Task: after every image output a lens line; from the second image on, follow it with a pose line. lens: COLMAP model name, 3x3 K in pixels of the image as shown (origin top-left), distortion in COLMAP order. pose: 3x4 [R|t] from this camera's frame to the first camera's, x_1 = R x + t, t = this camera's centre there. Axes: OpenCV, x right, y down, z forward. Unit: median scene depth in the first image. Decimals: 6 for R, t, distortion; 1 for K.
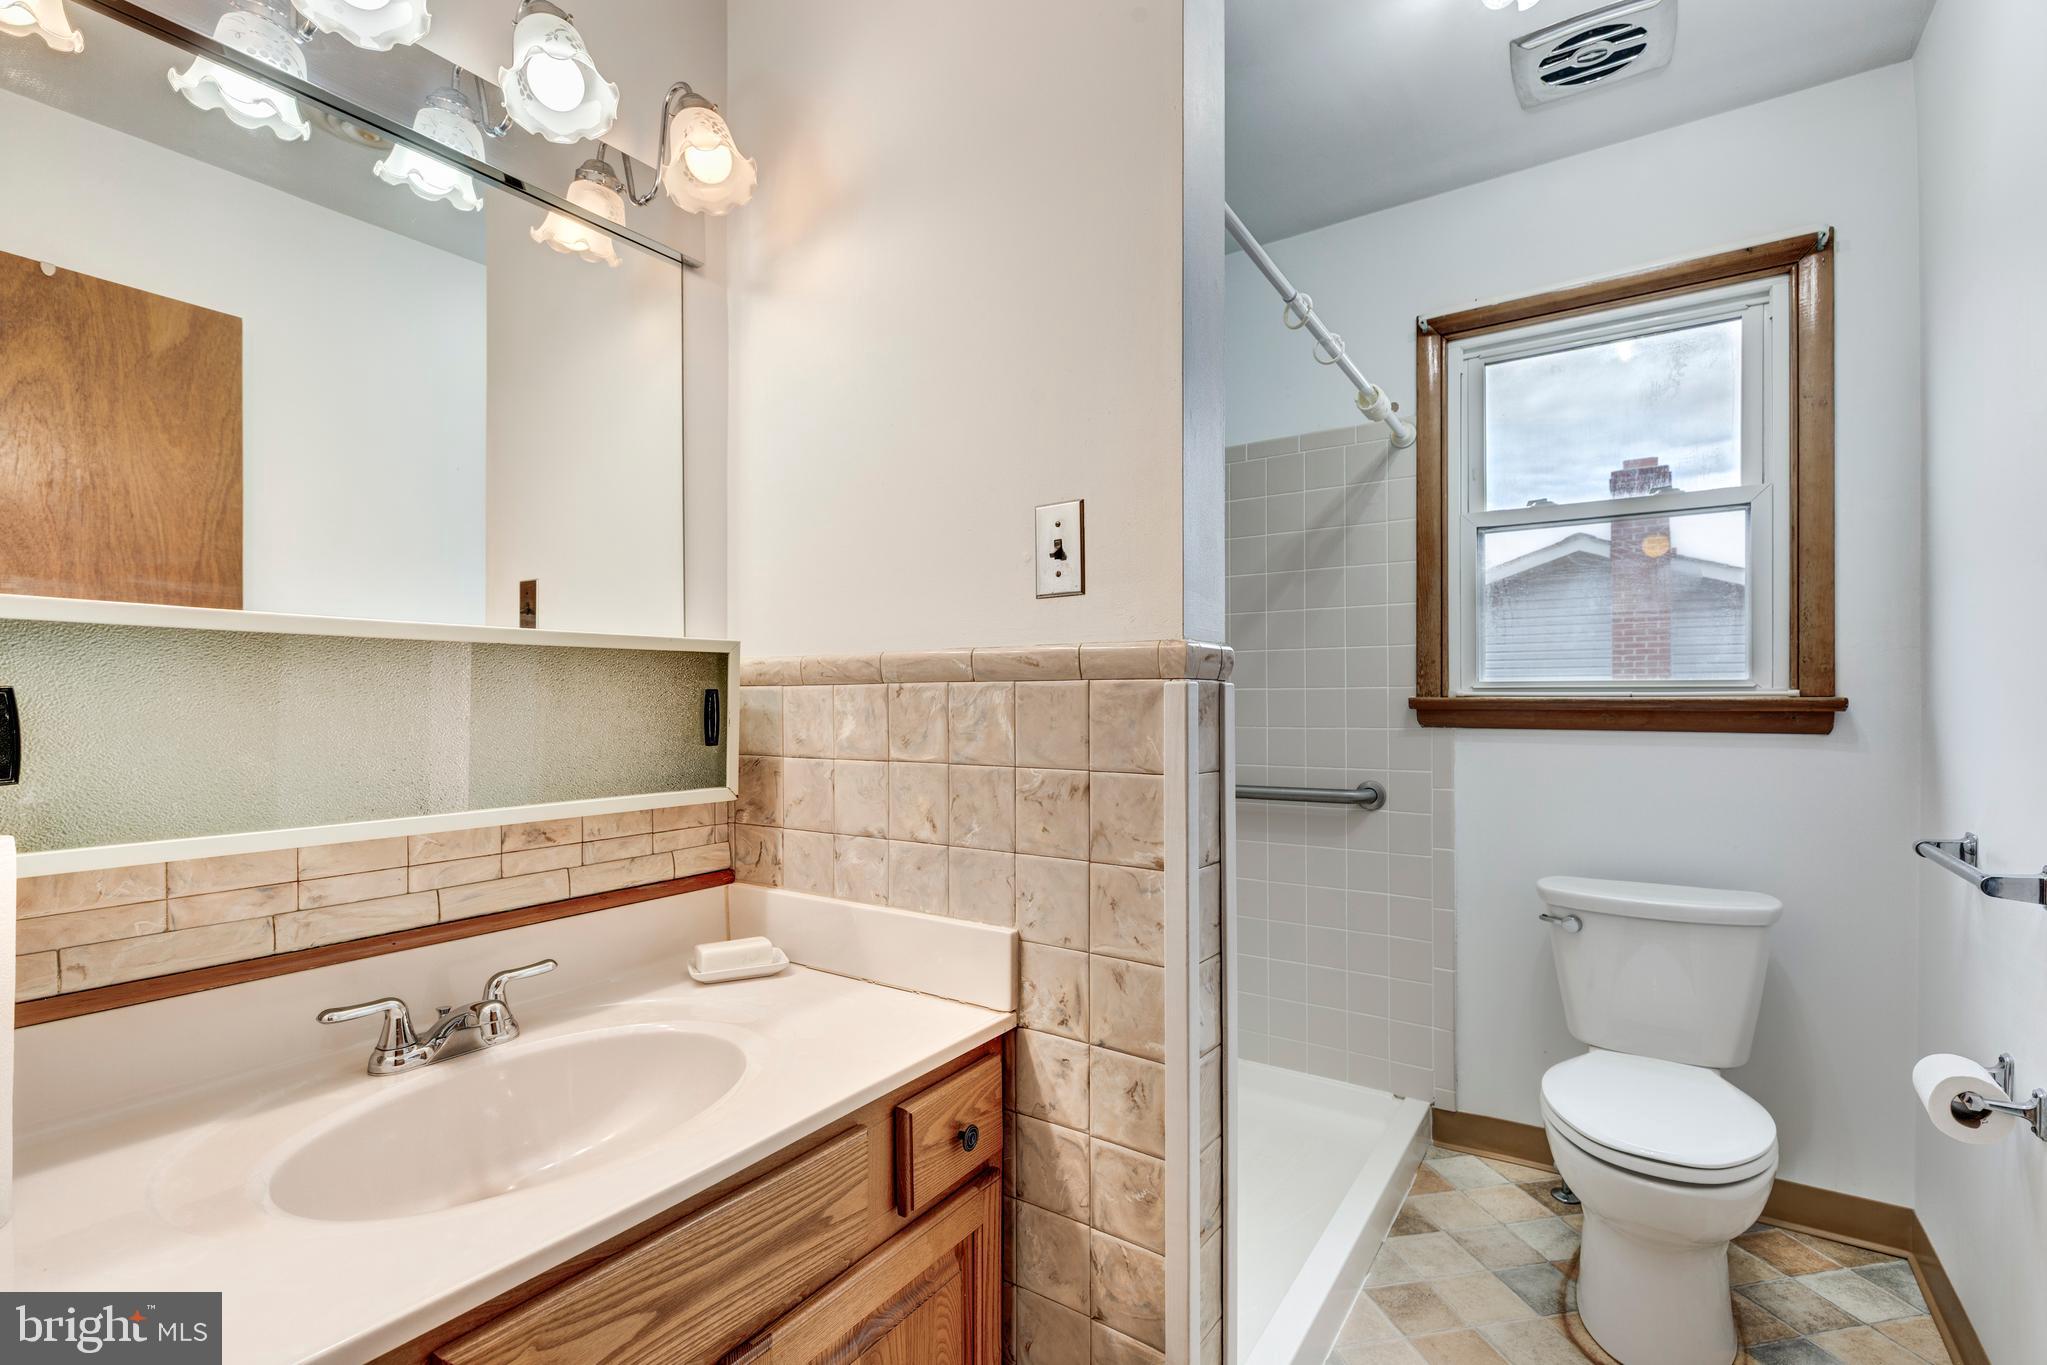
lens RADIAL K [[921.8, 0, 1034.0], [0, 921.8, 699.2], [0, 0, 1]] dist [-0.003147, -0.000604]
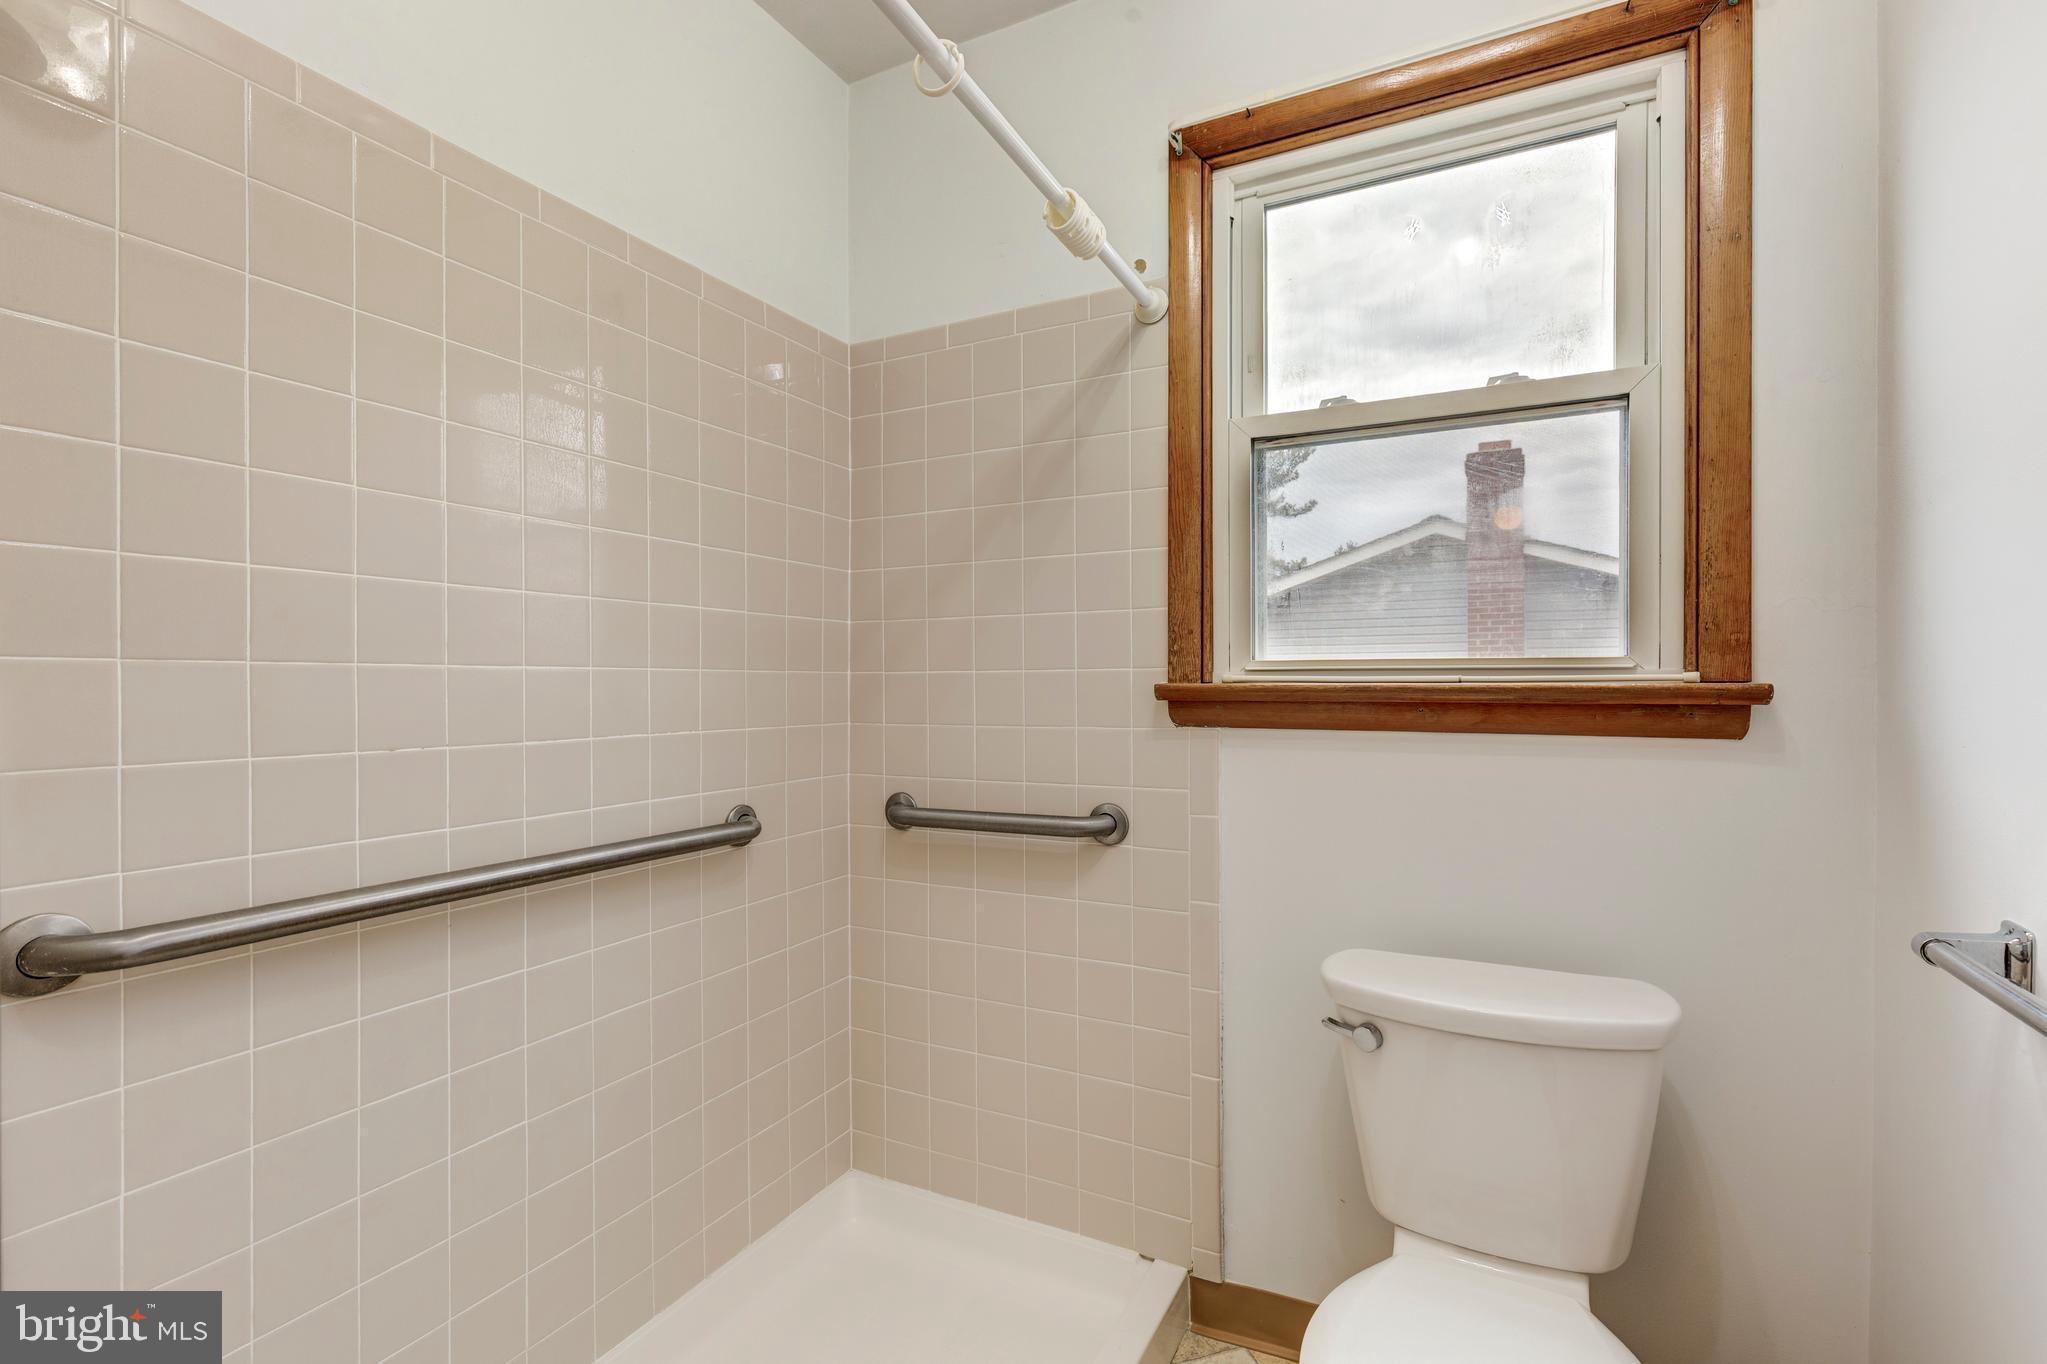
lens RADIAL K [[950.2, 0, 985.5], [0, 950.2, 687.0], [0, 0, 1]] dist [0.004068, -0.000100]
pose [[0.995931, -0.001008, 0.090112, 0.244167], [0.000758, 0.999996, 0.002805, -0.001625], [-0.090114, -0.002725, 0.995928, 0.342508]]
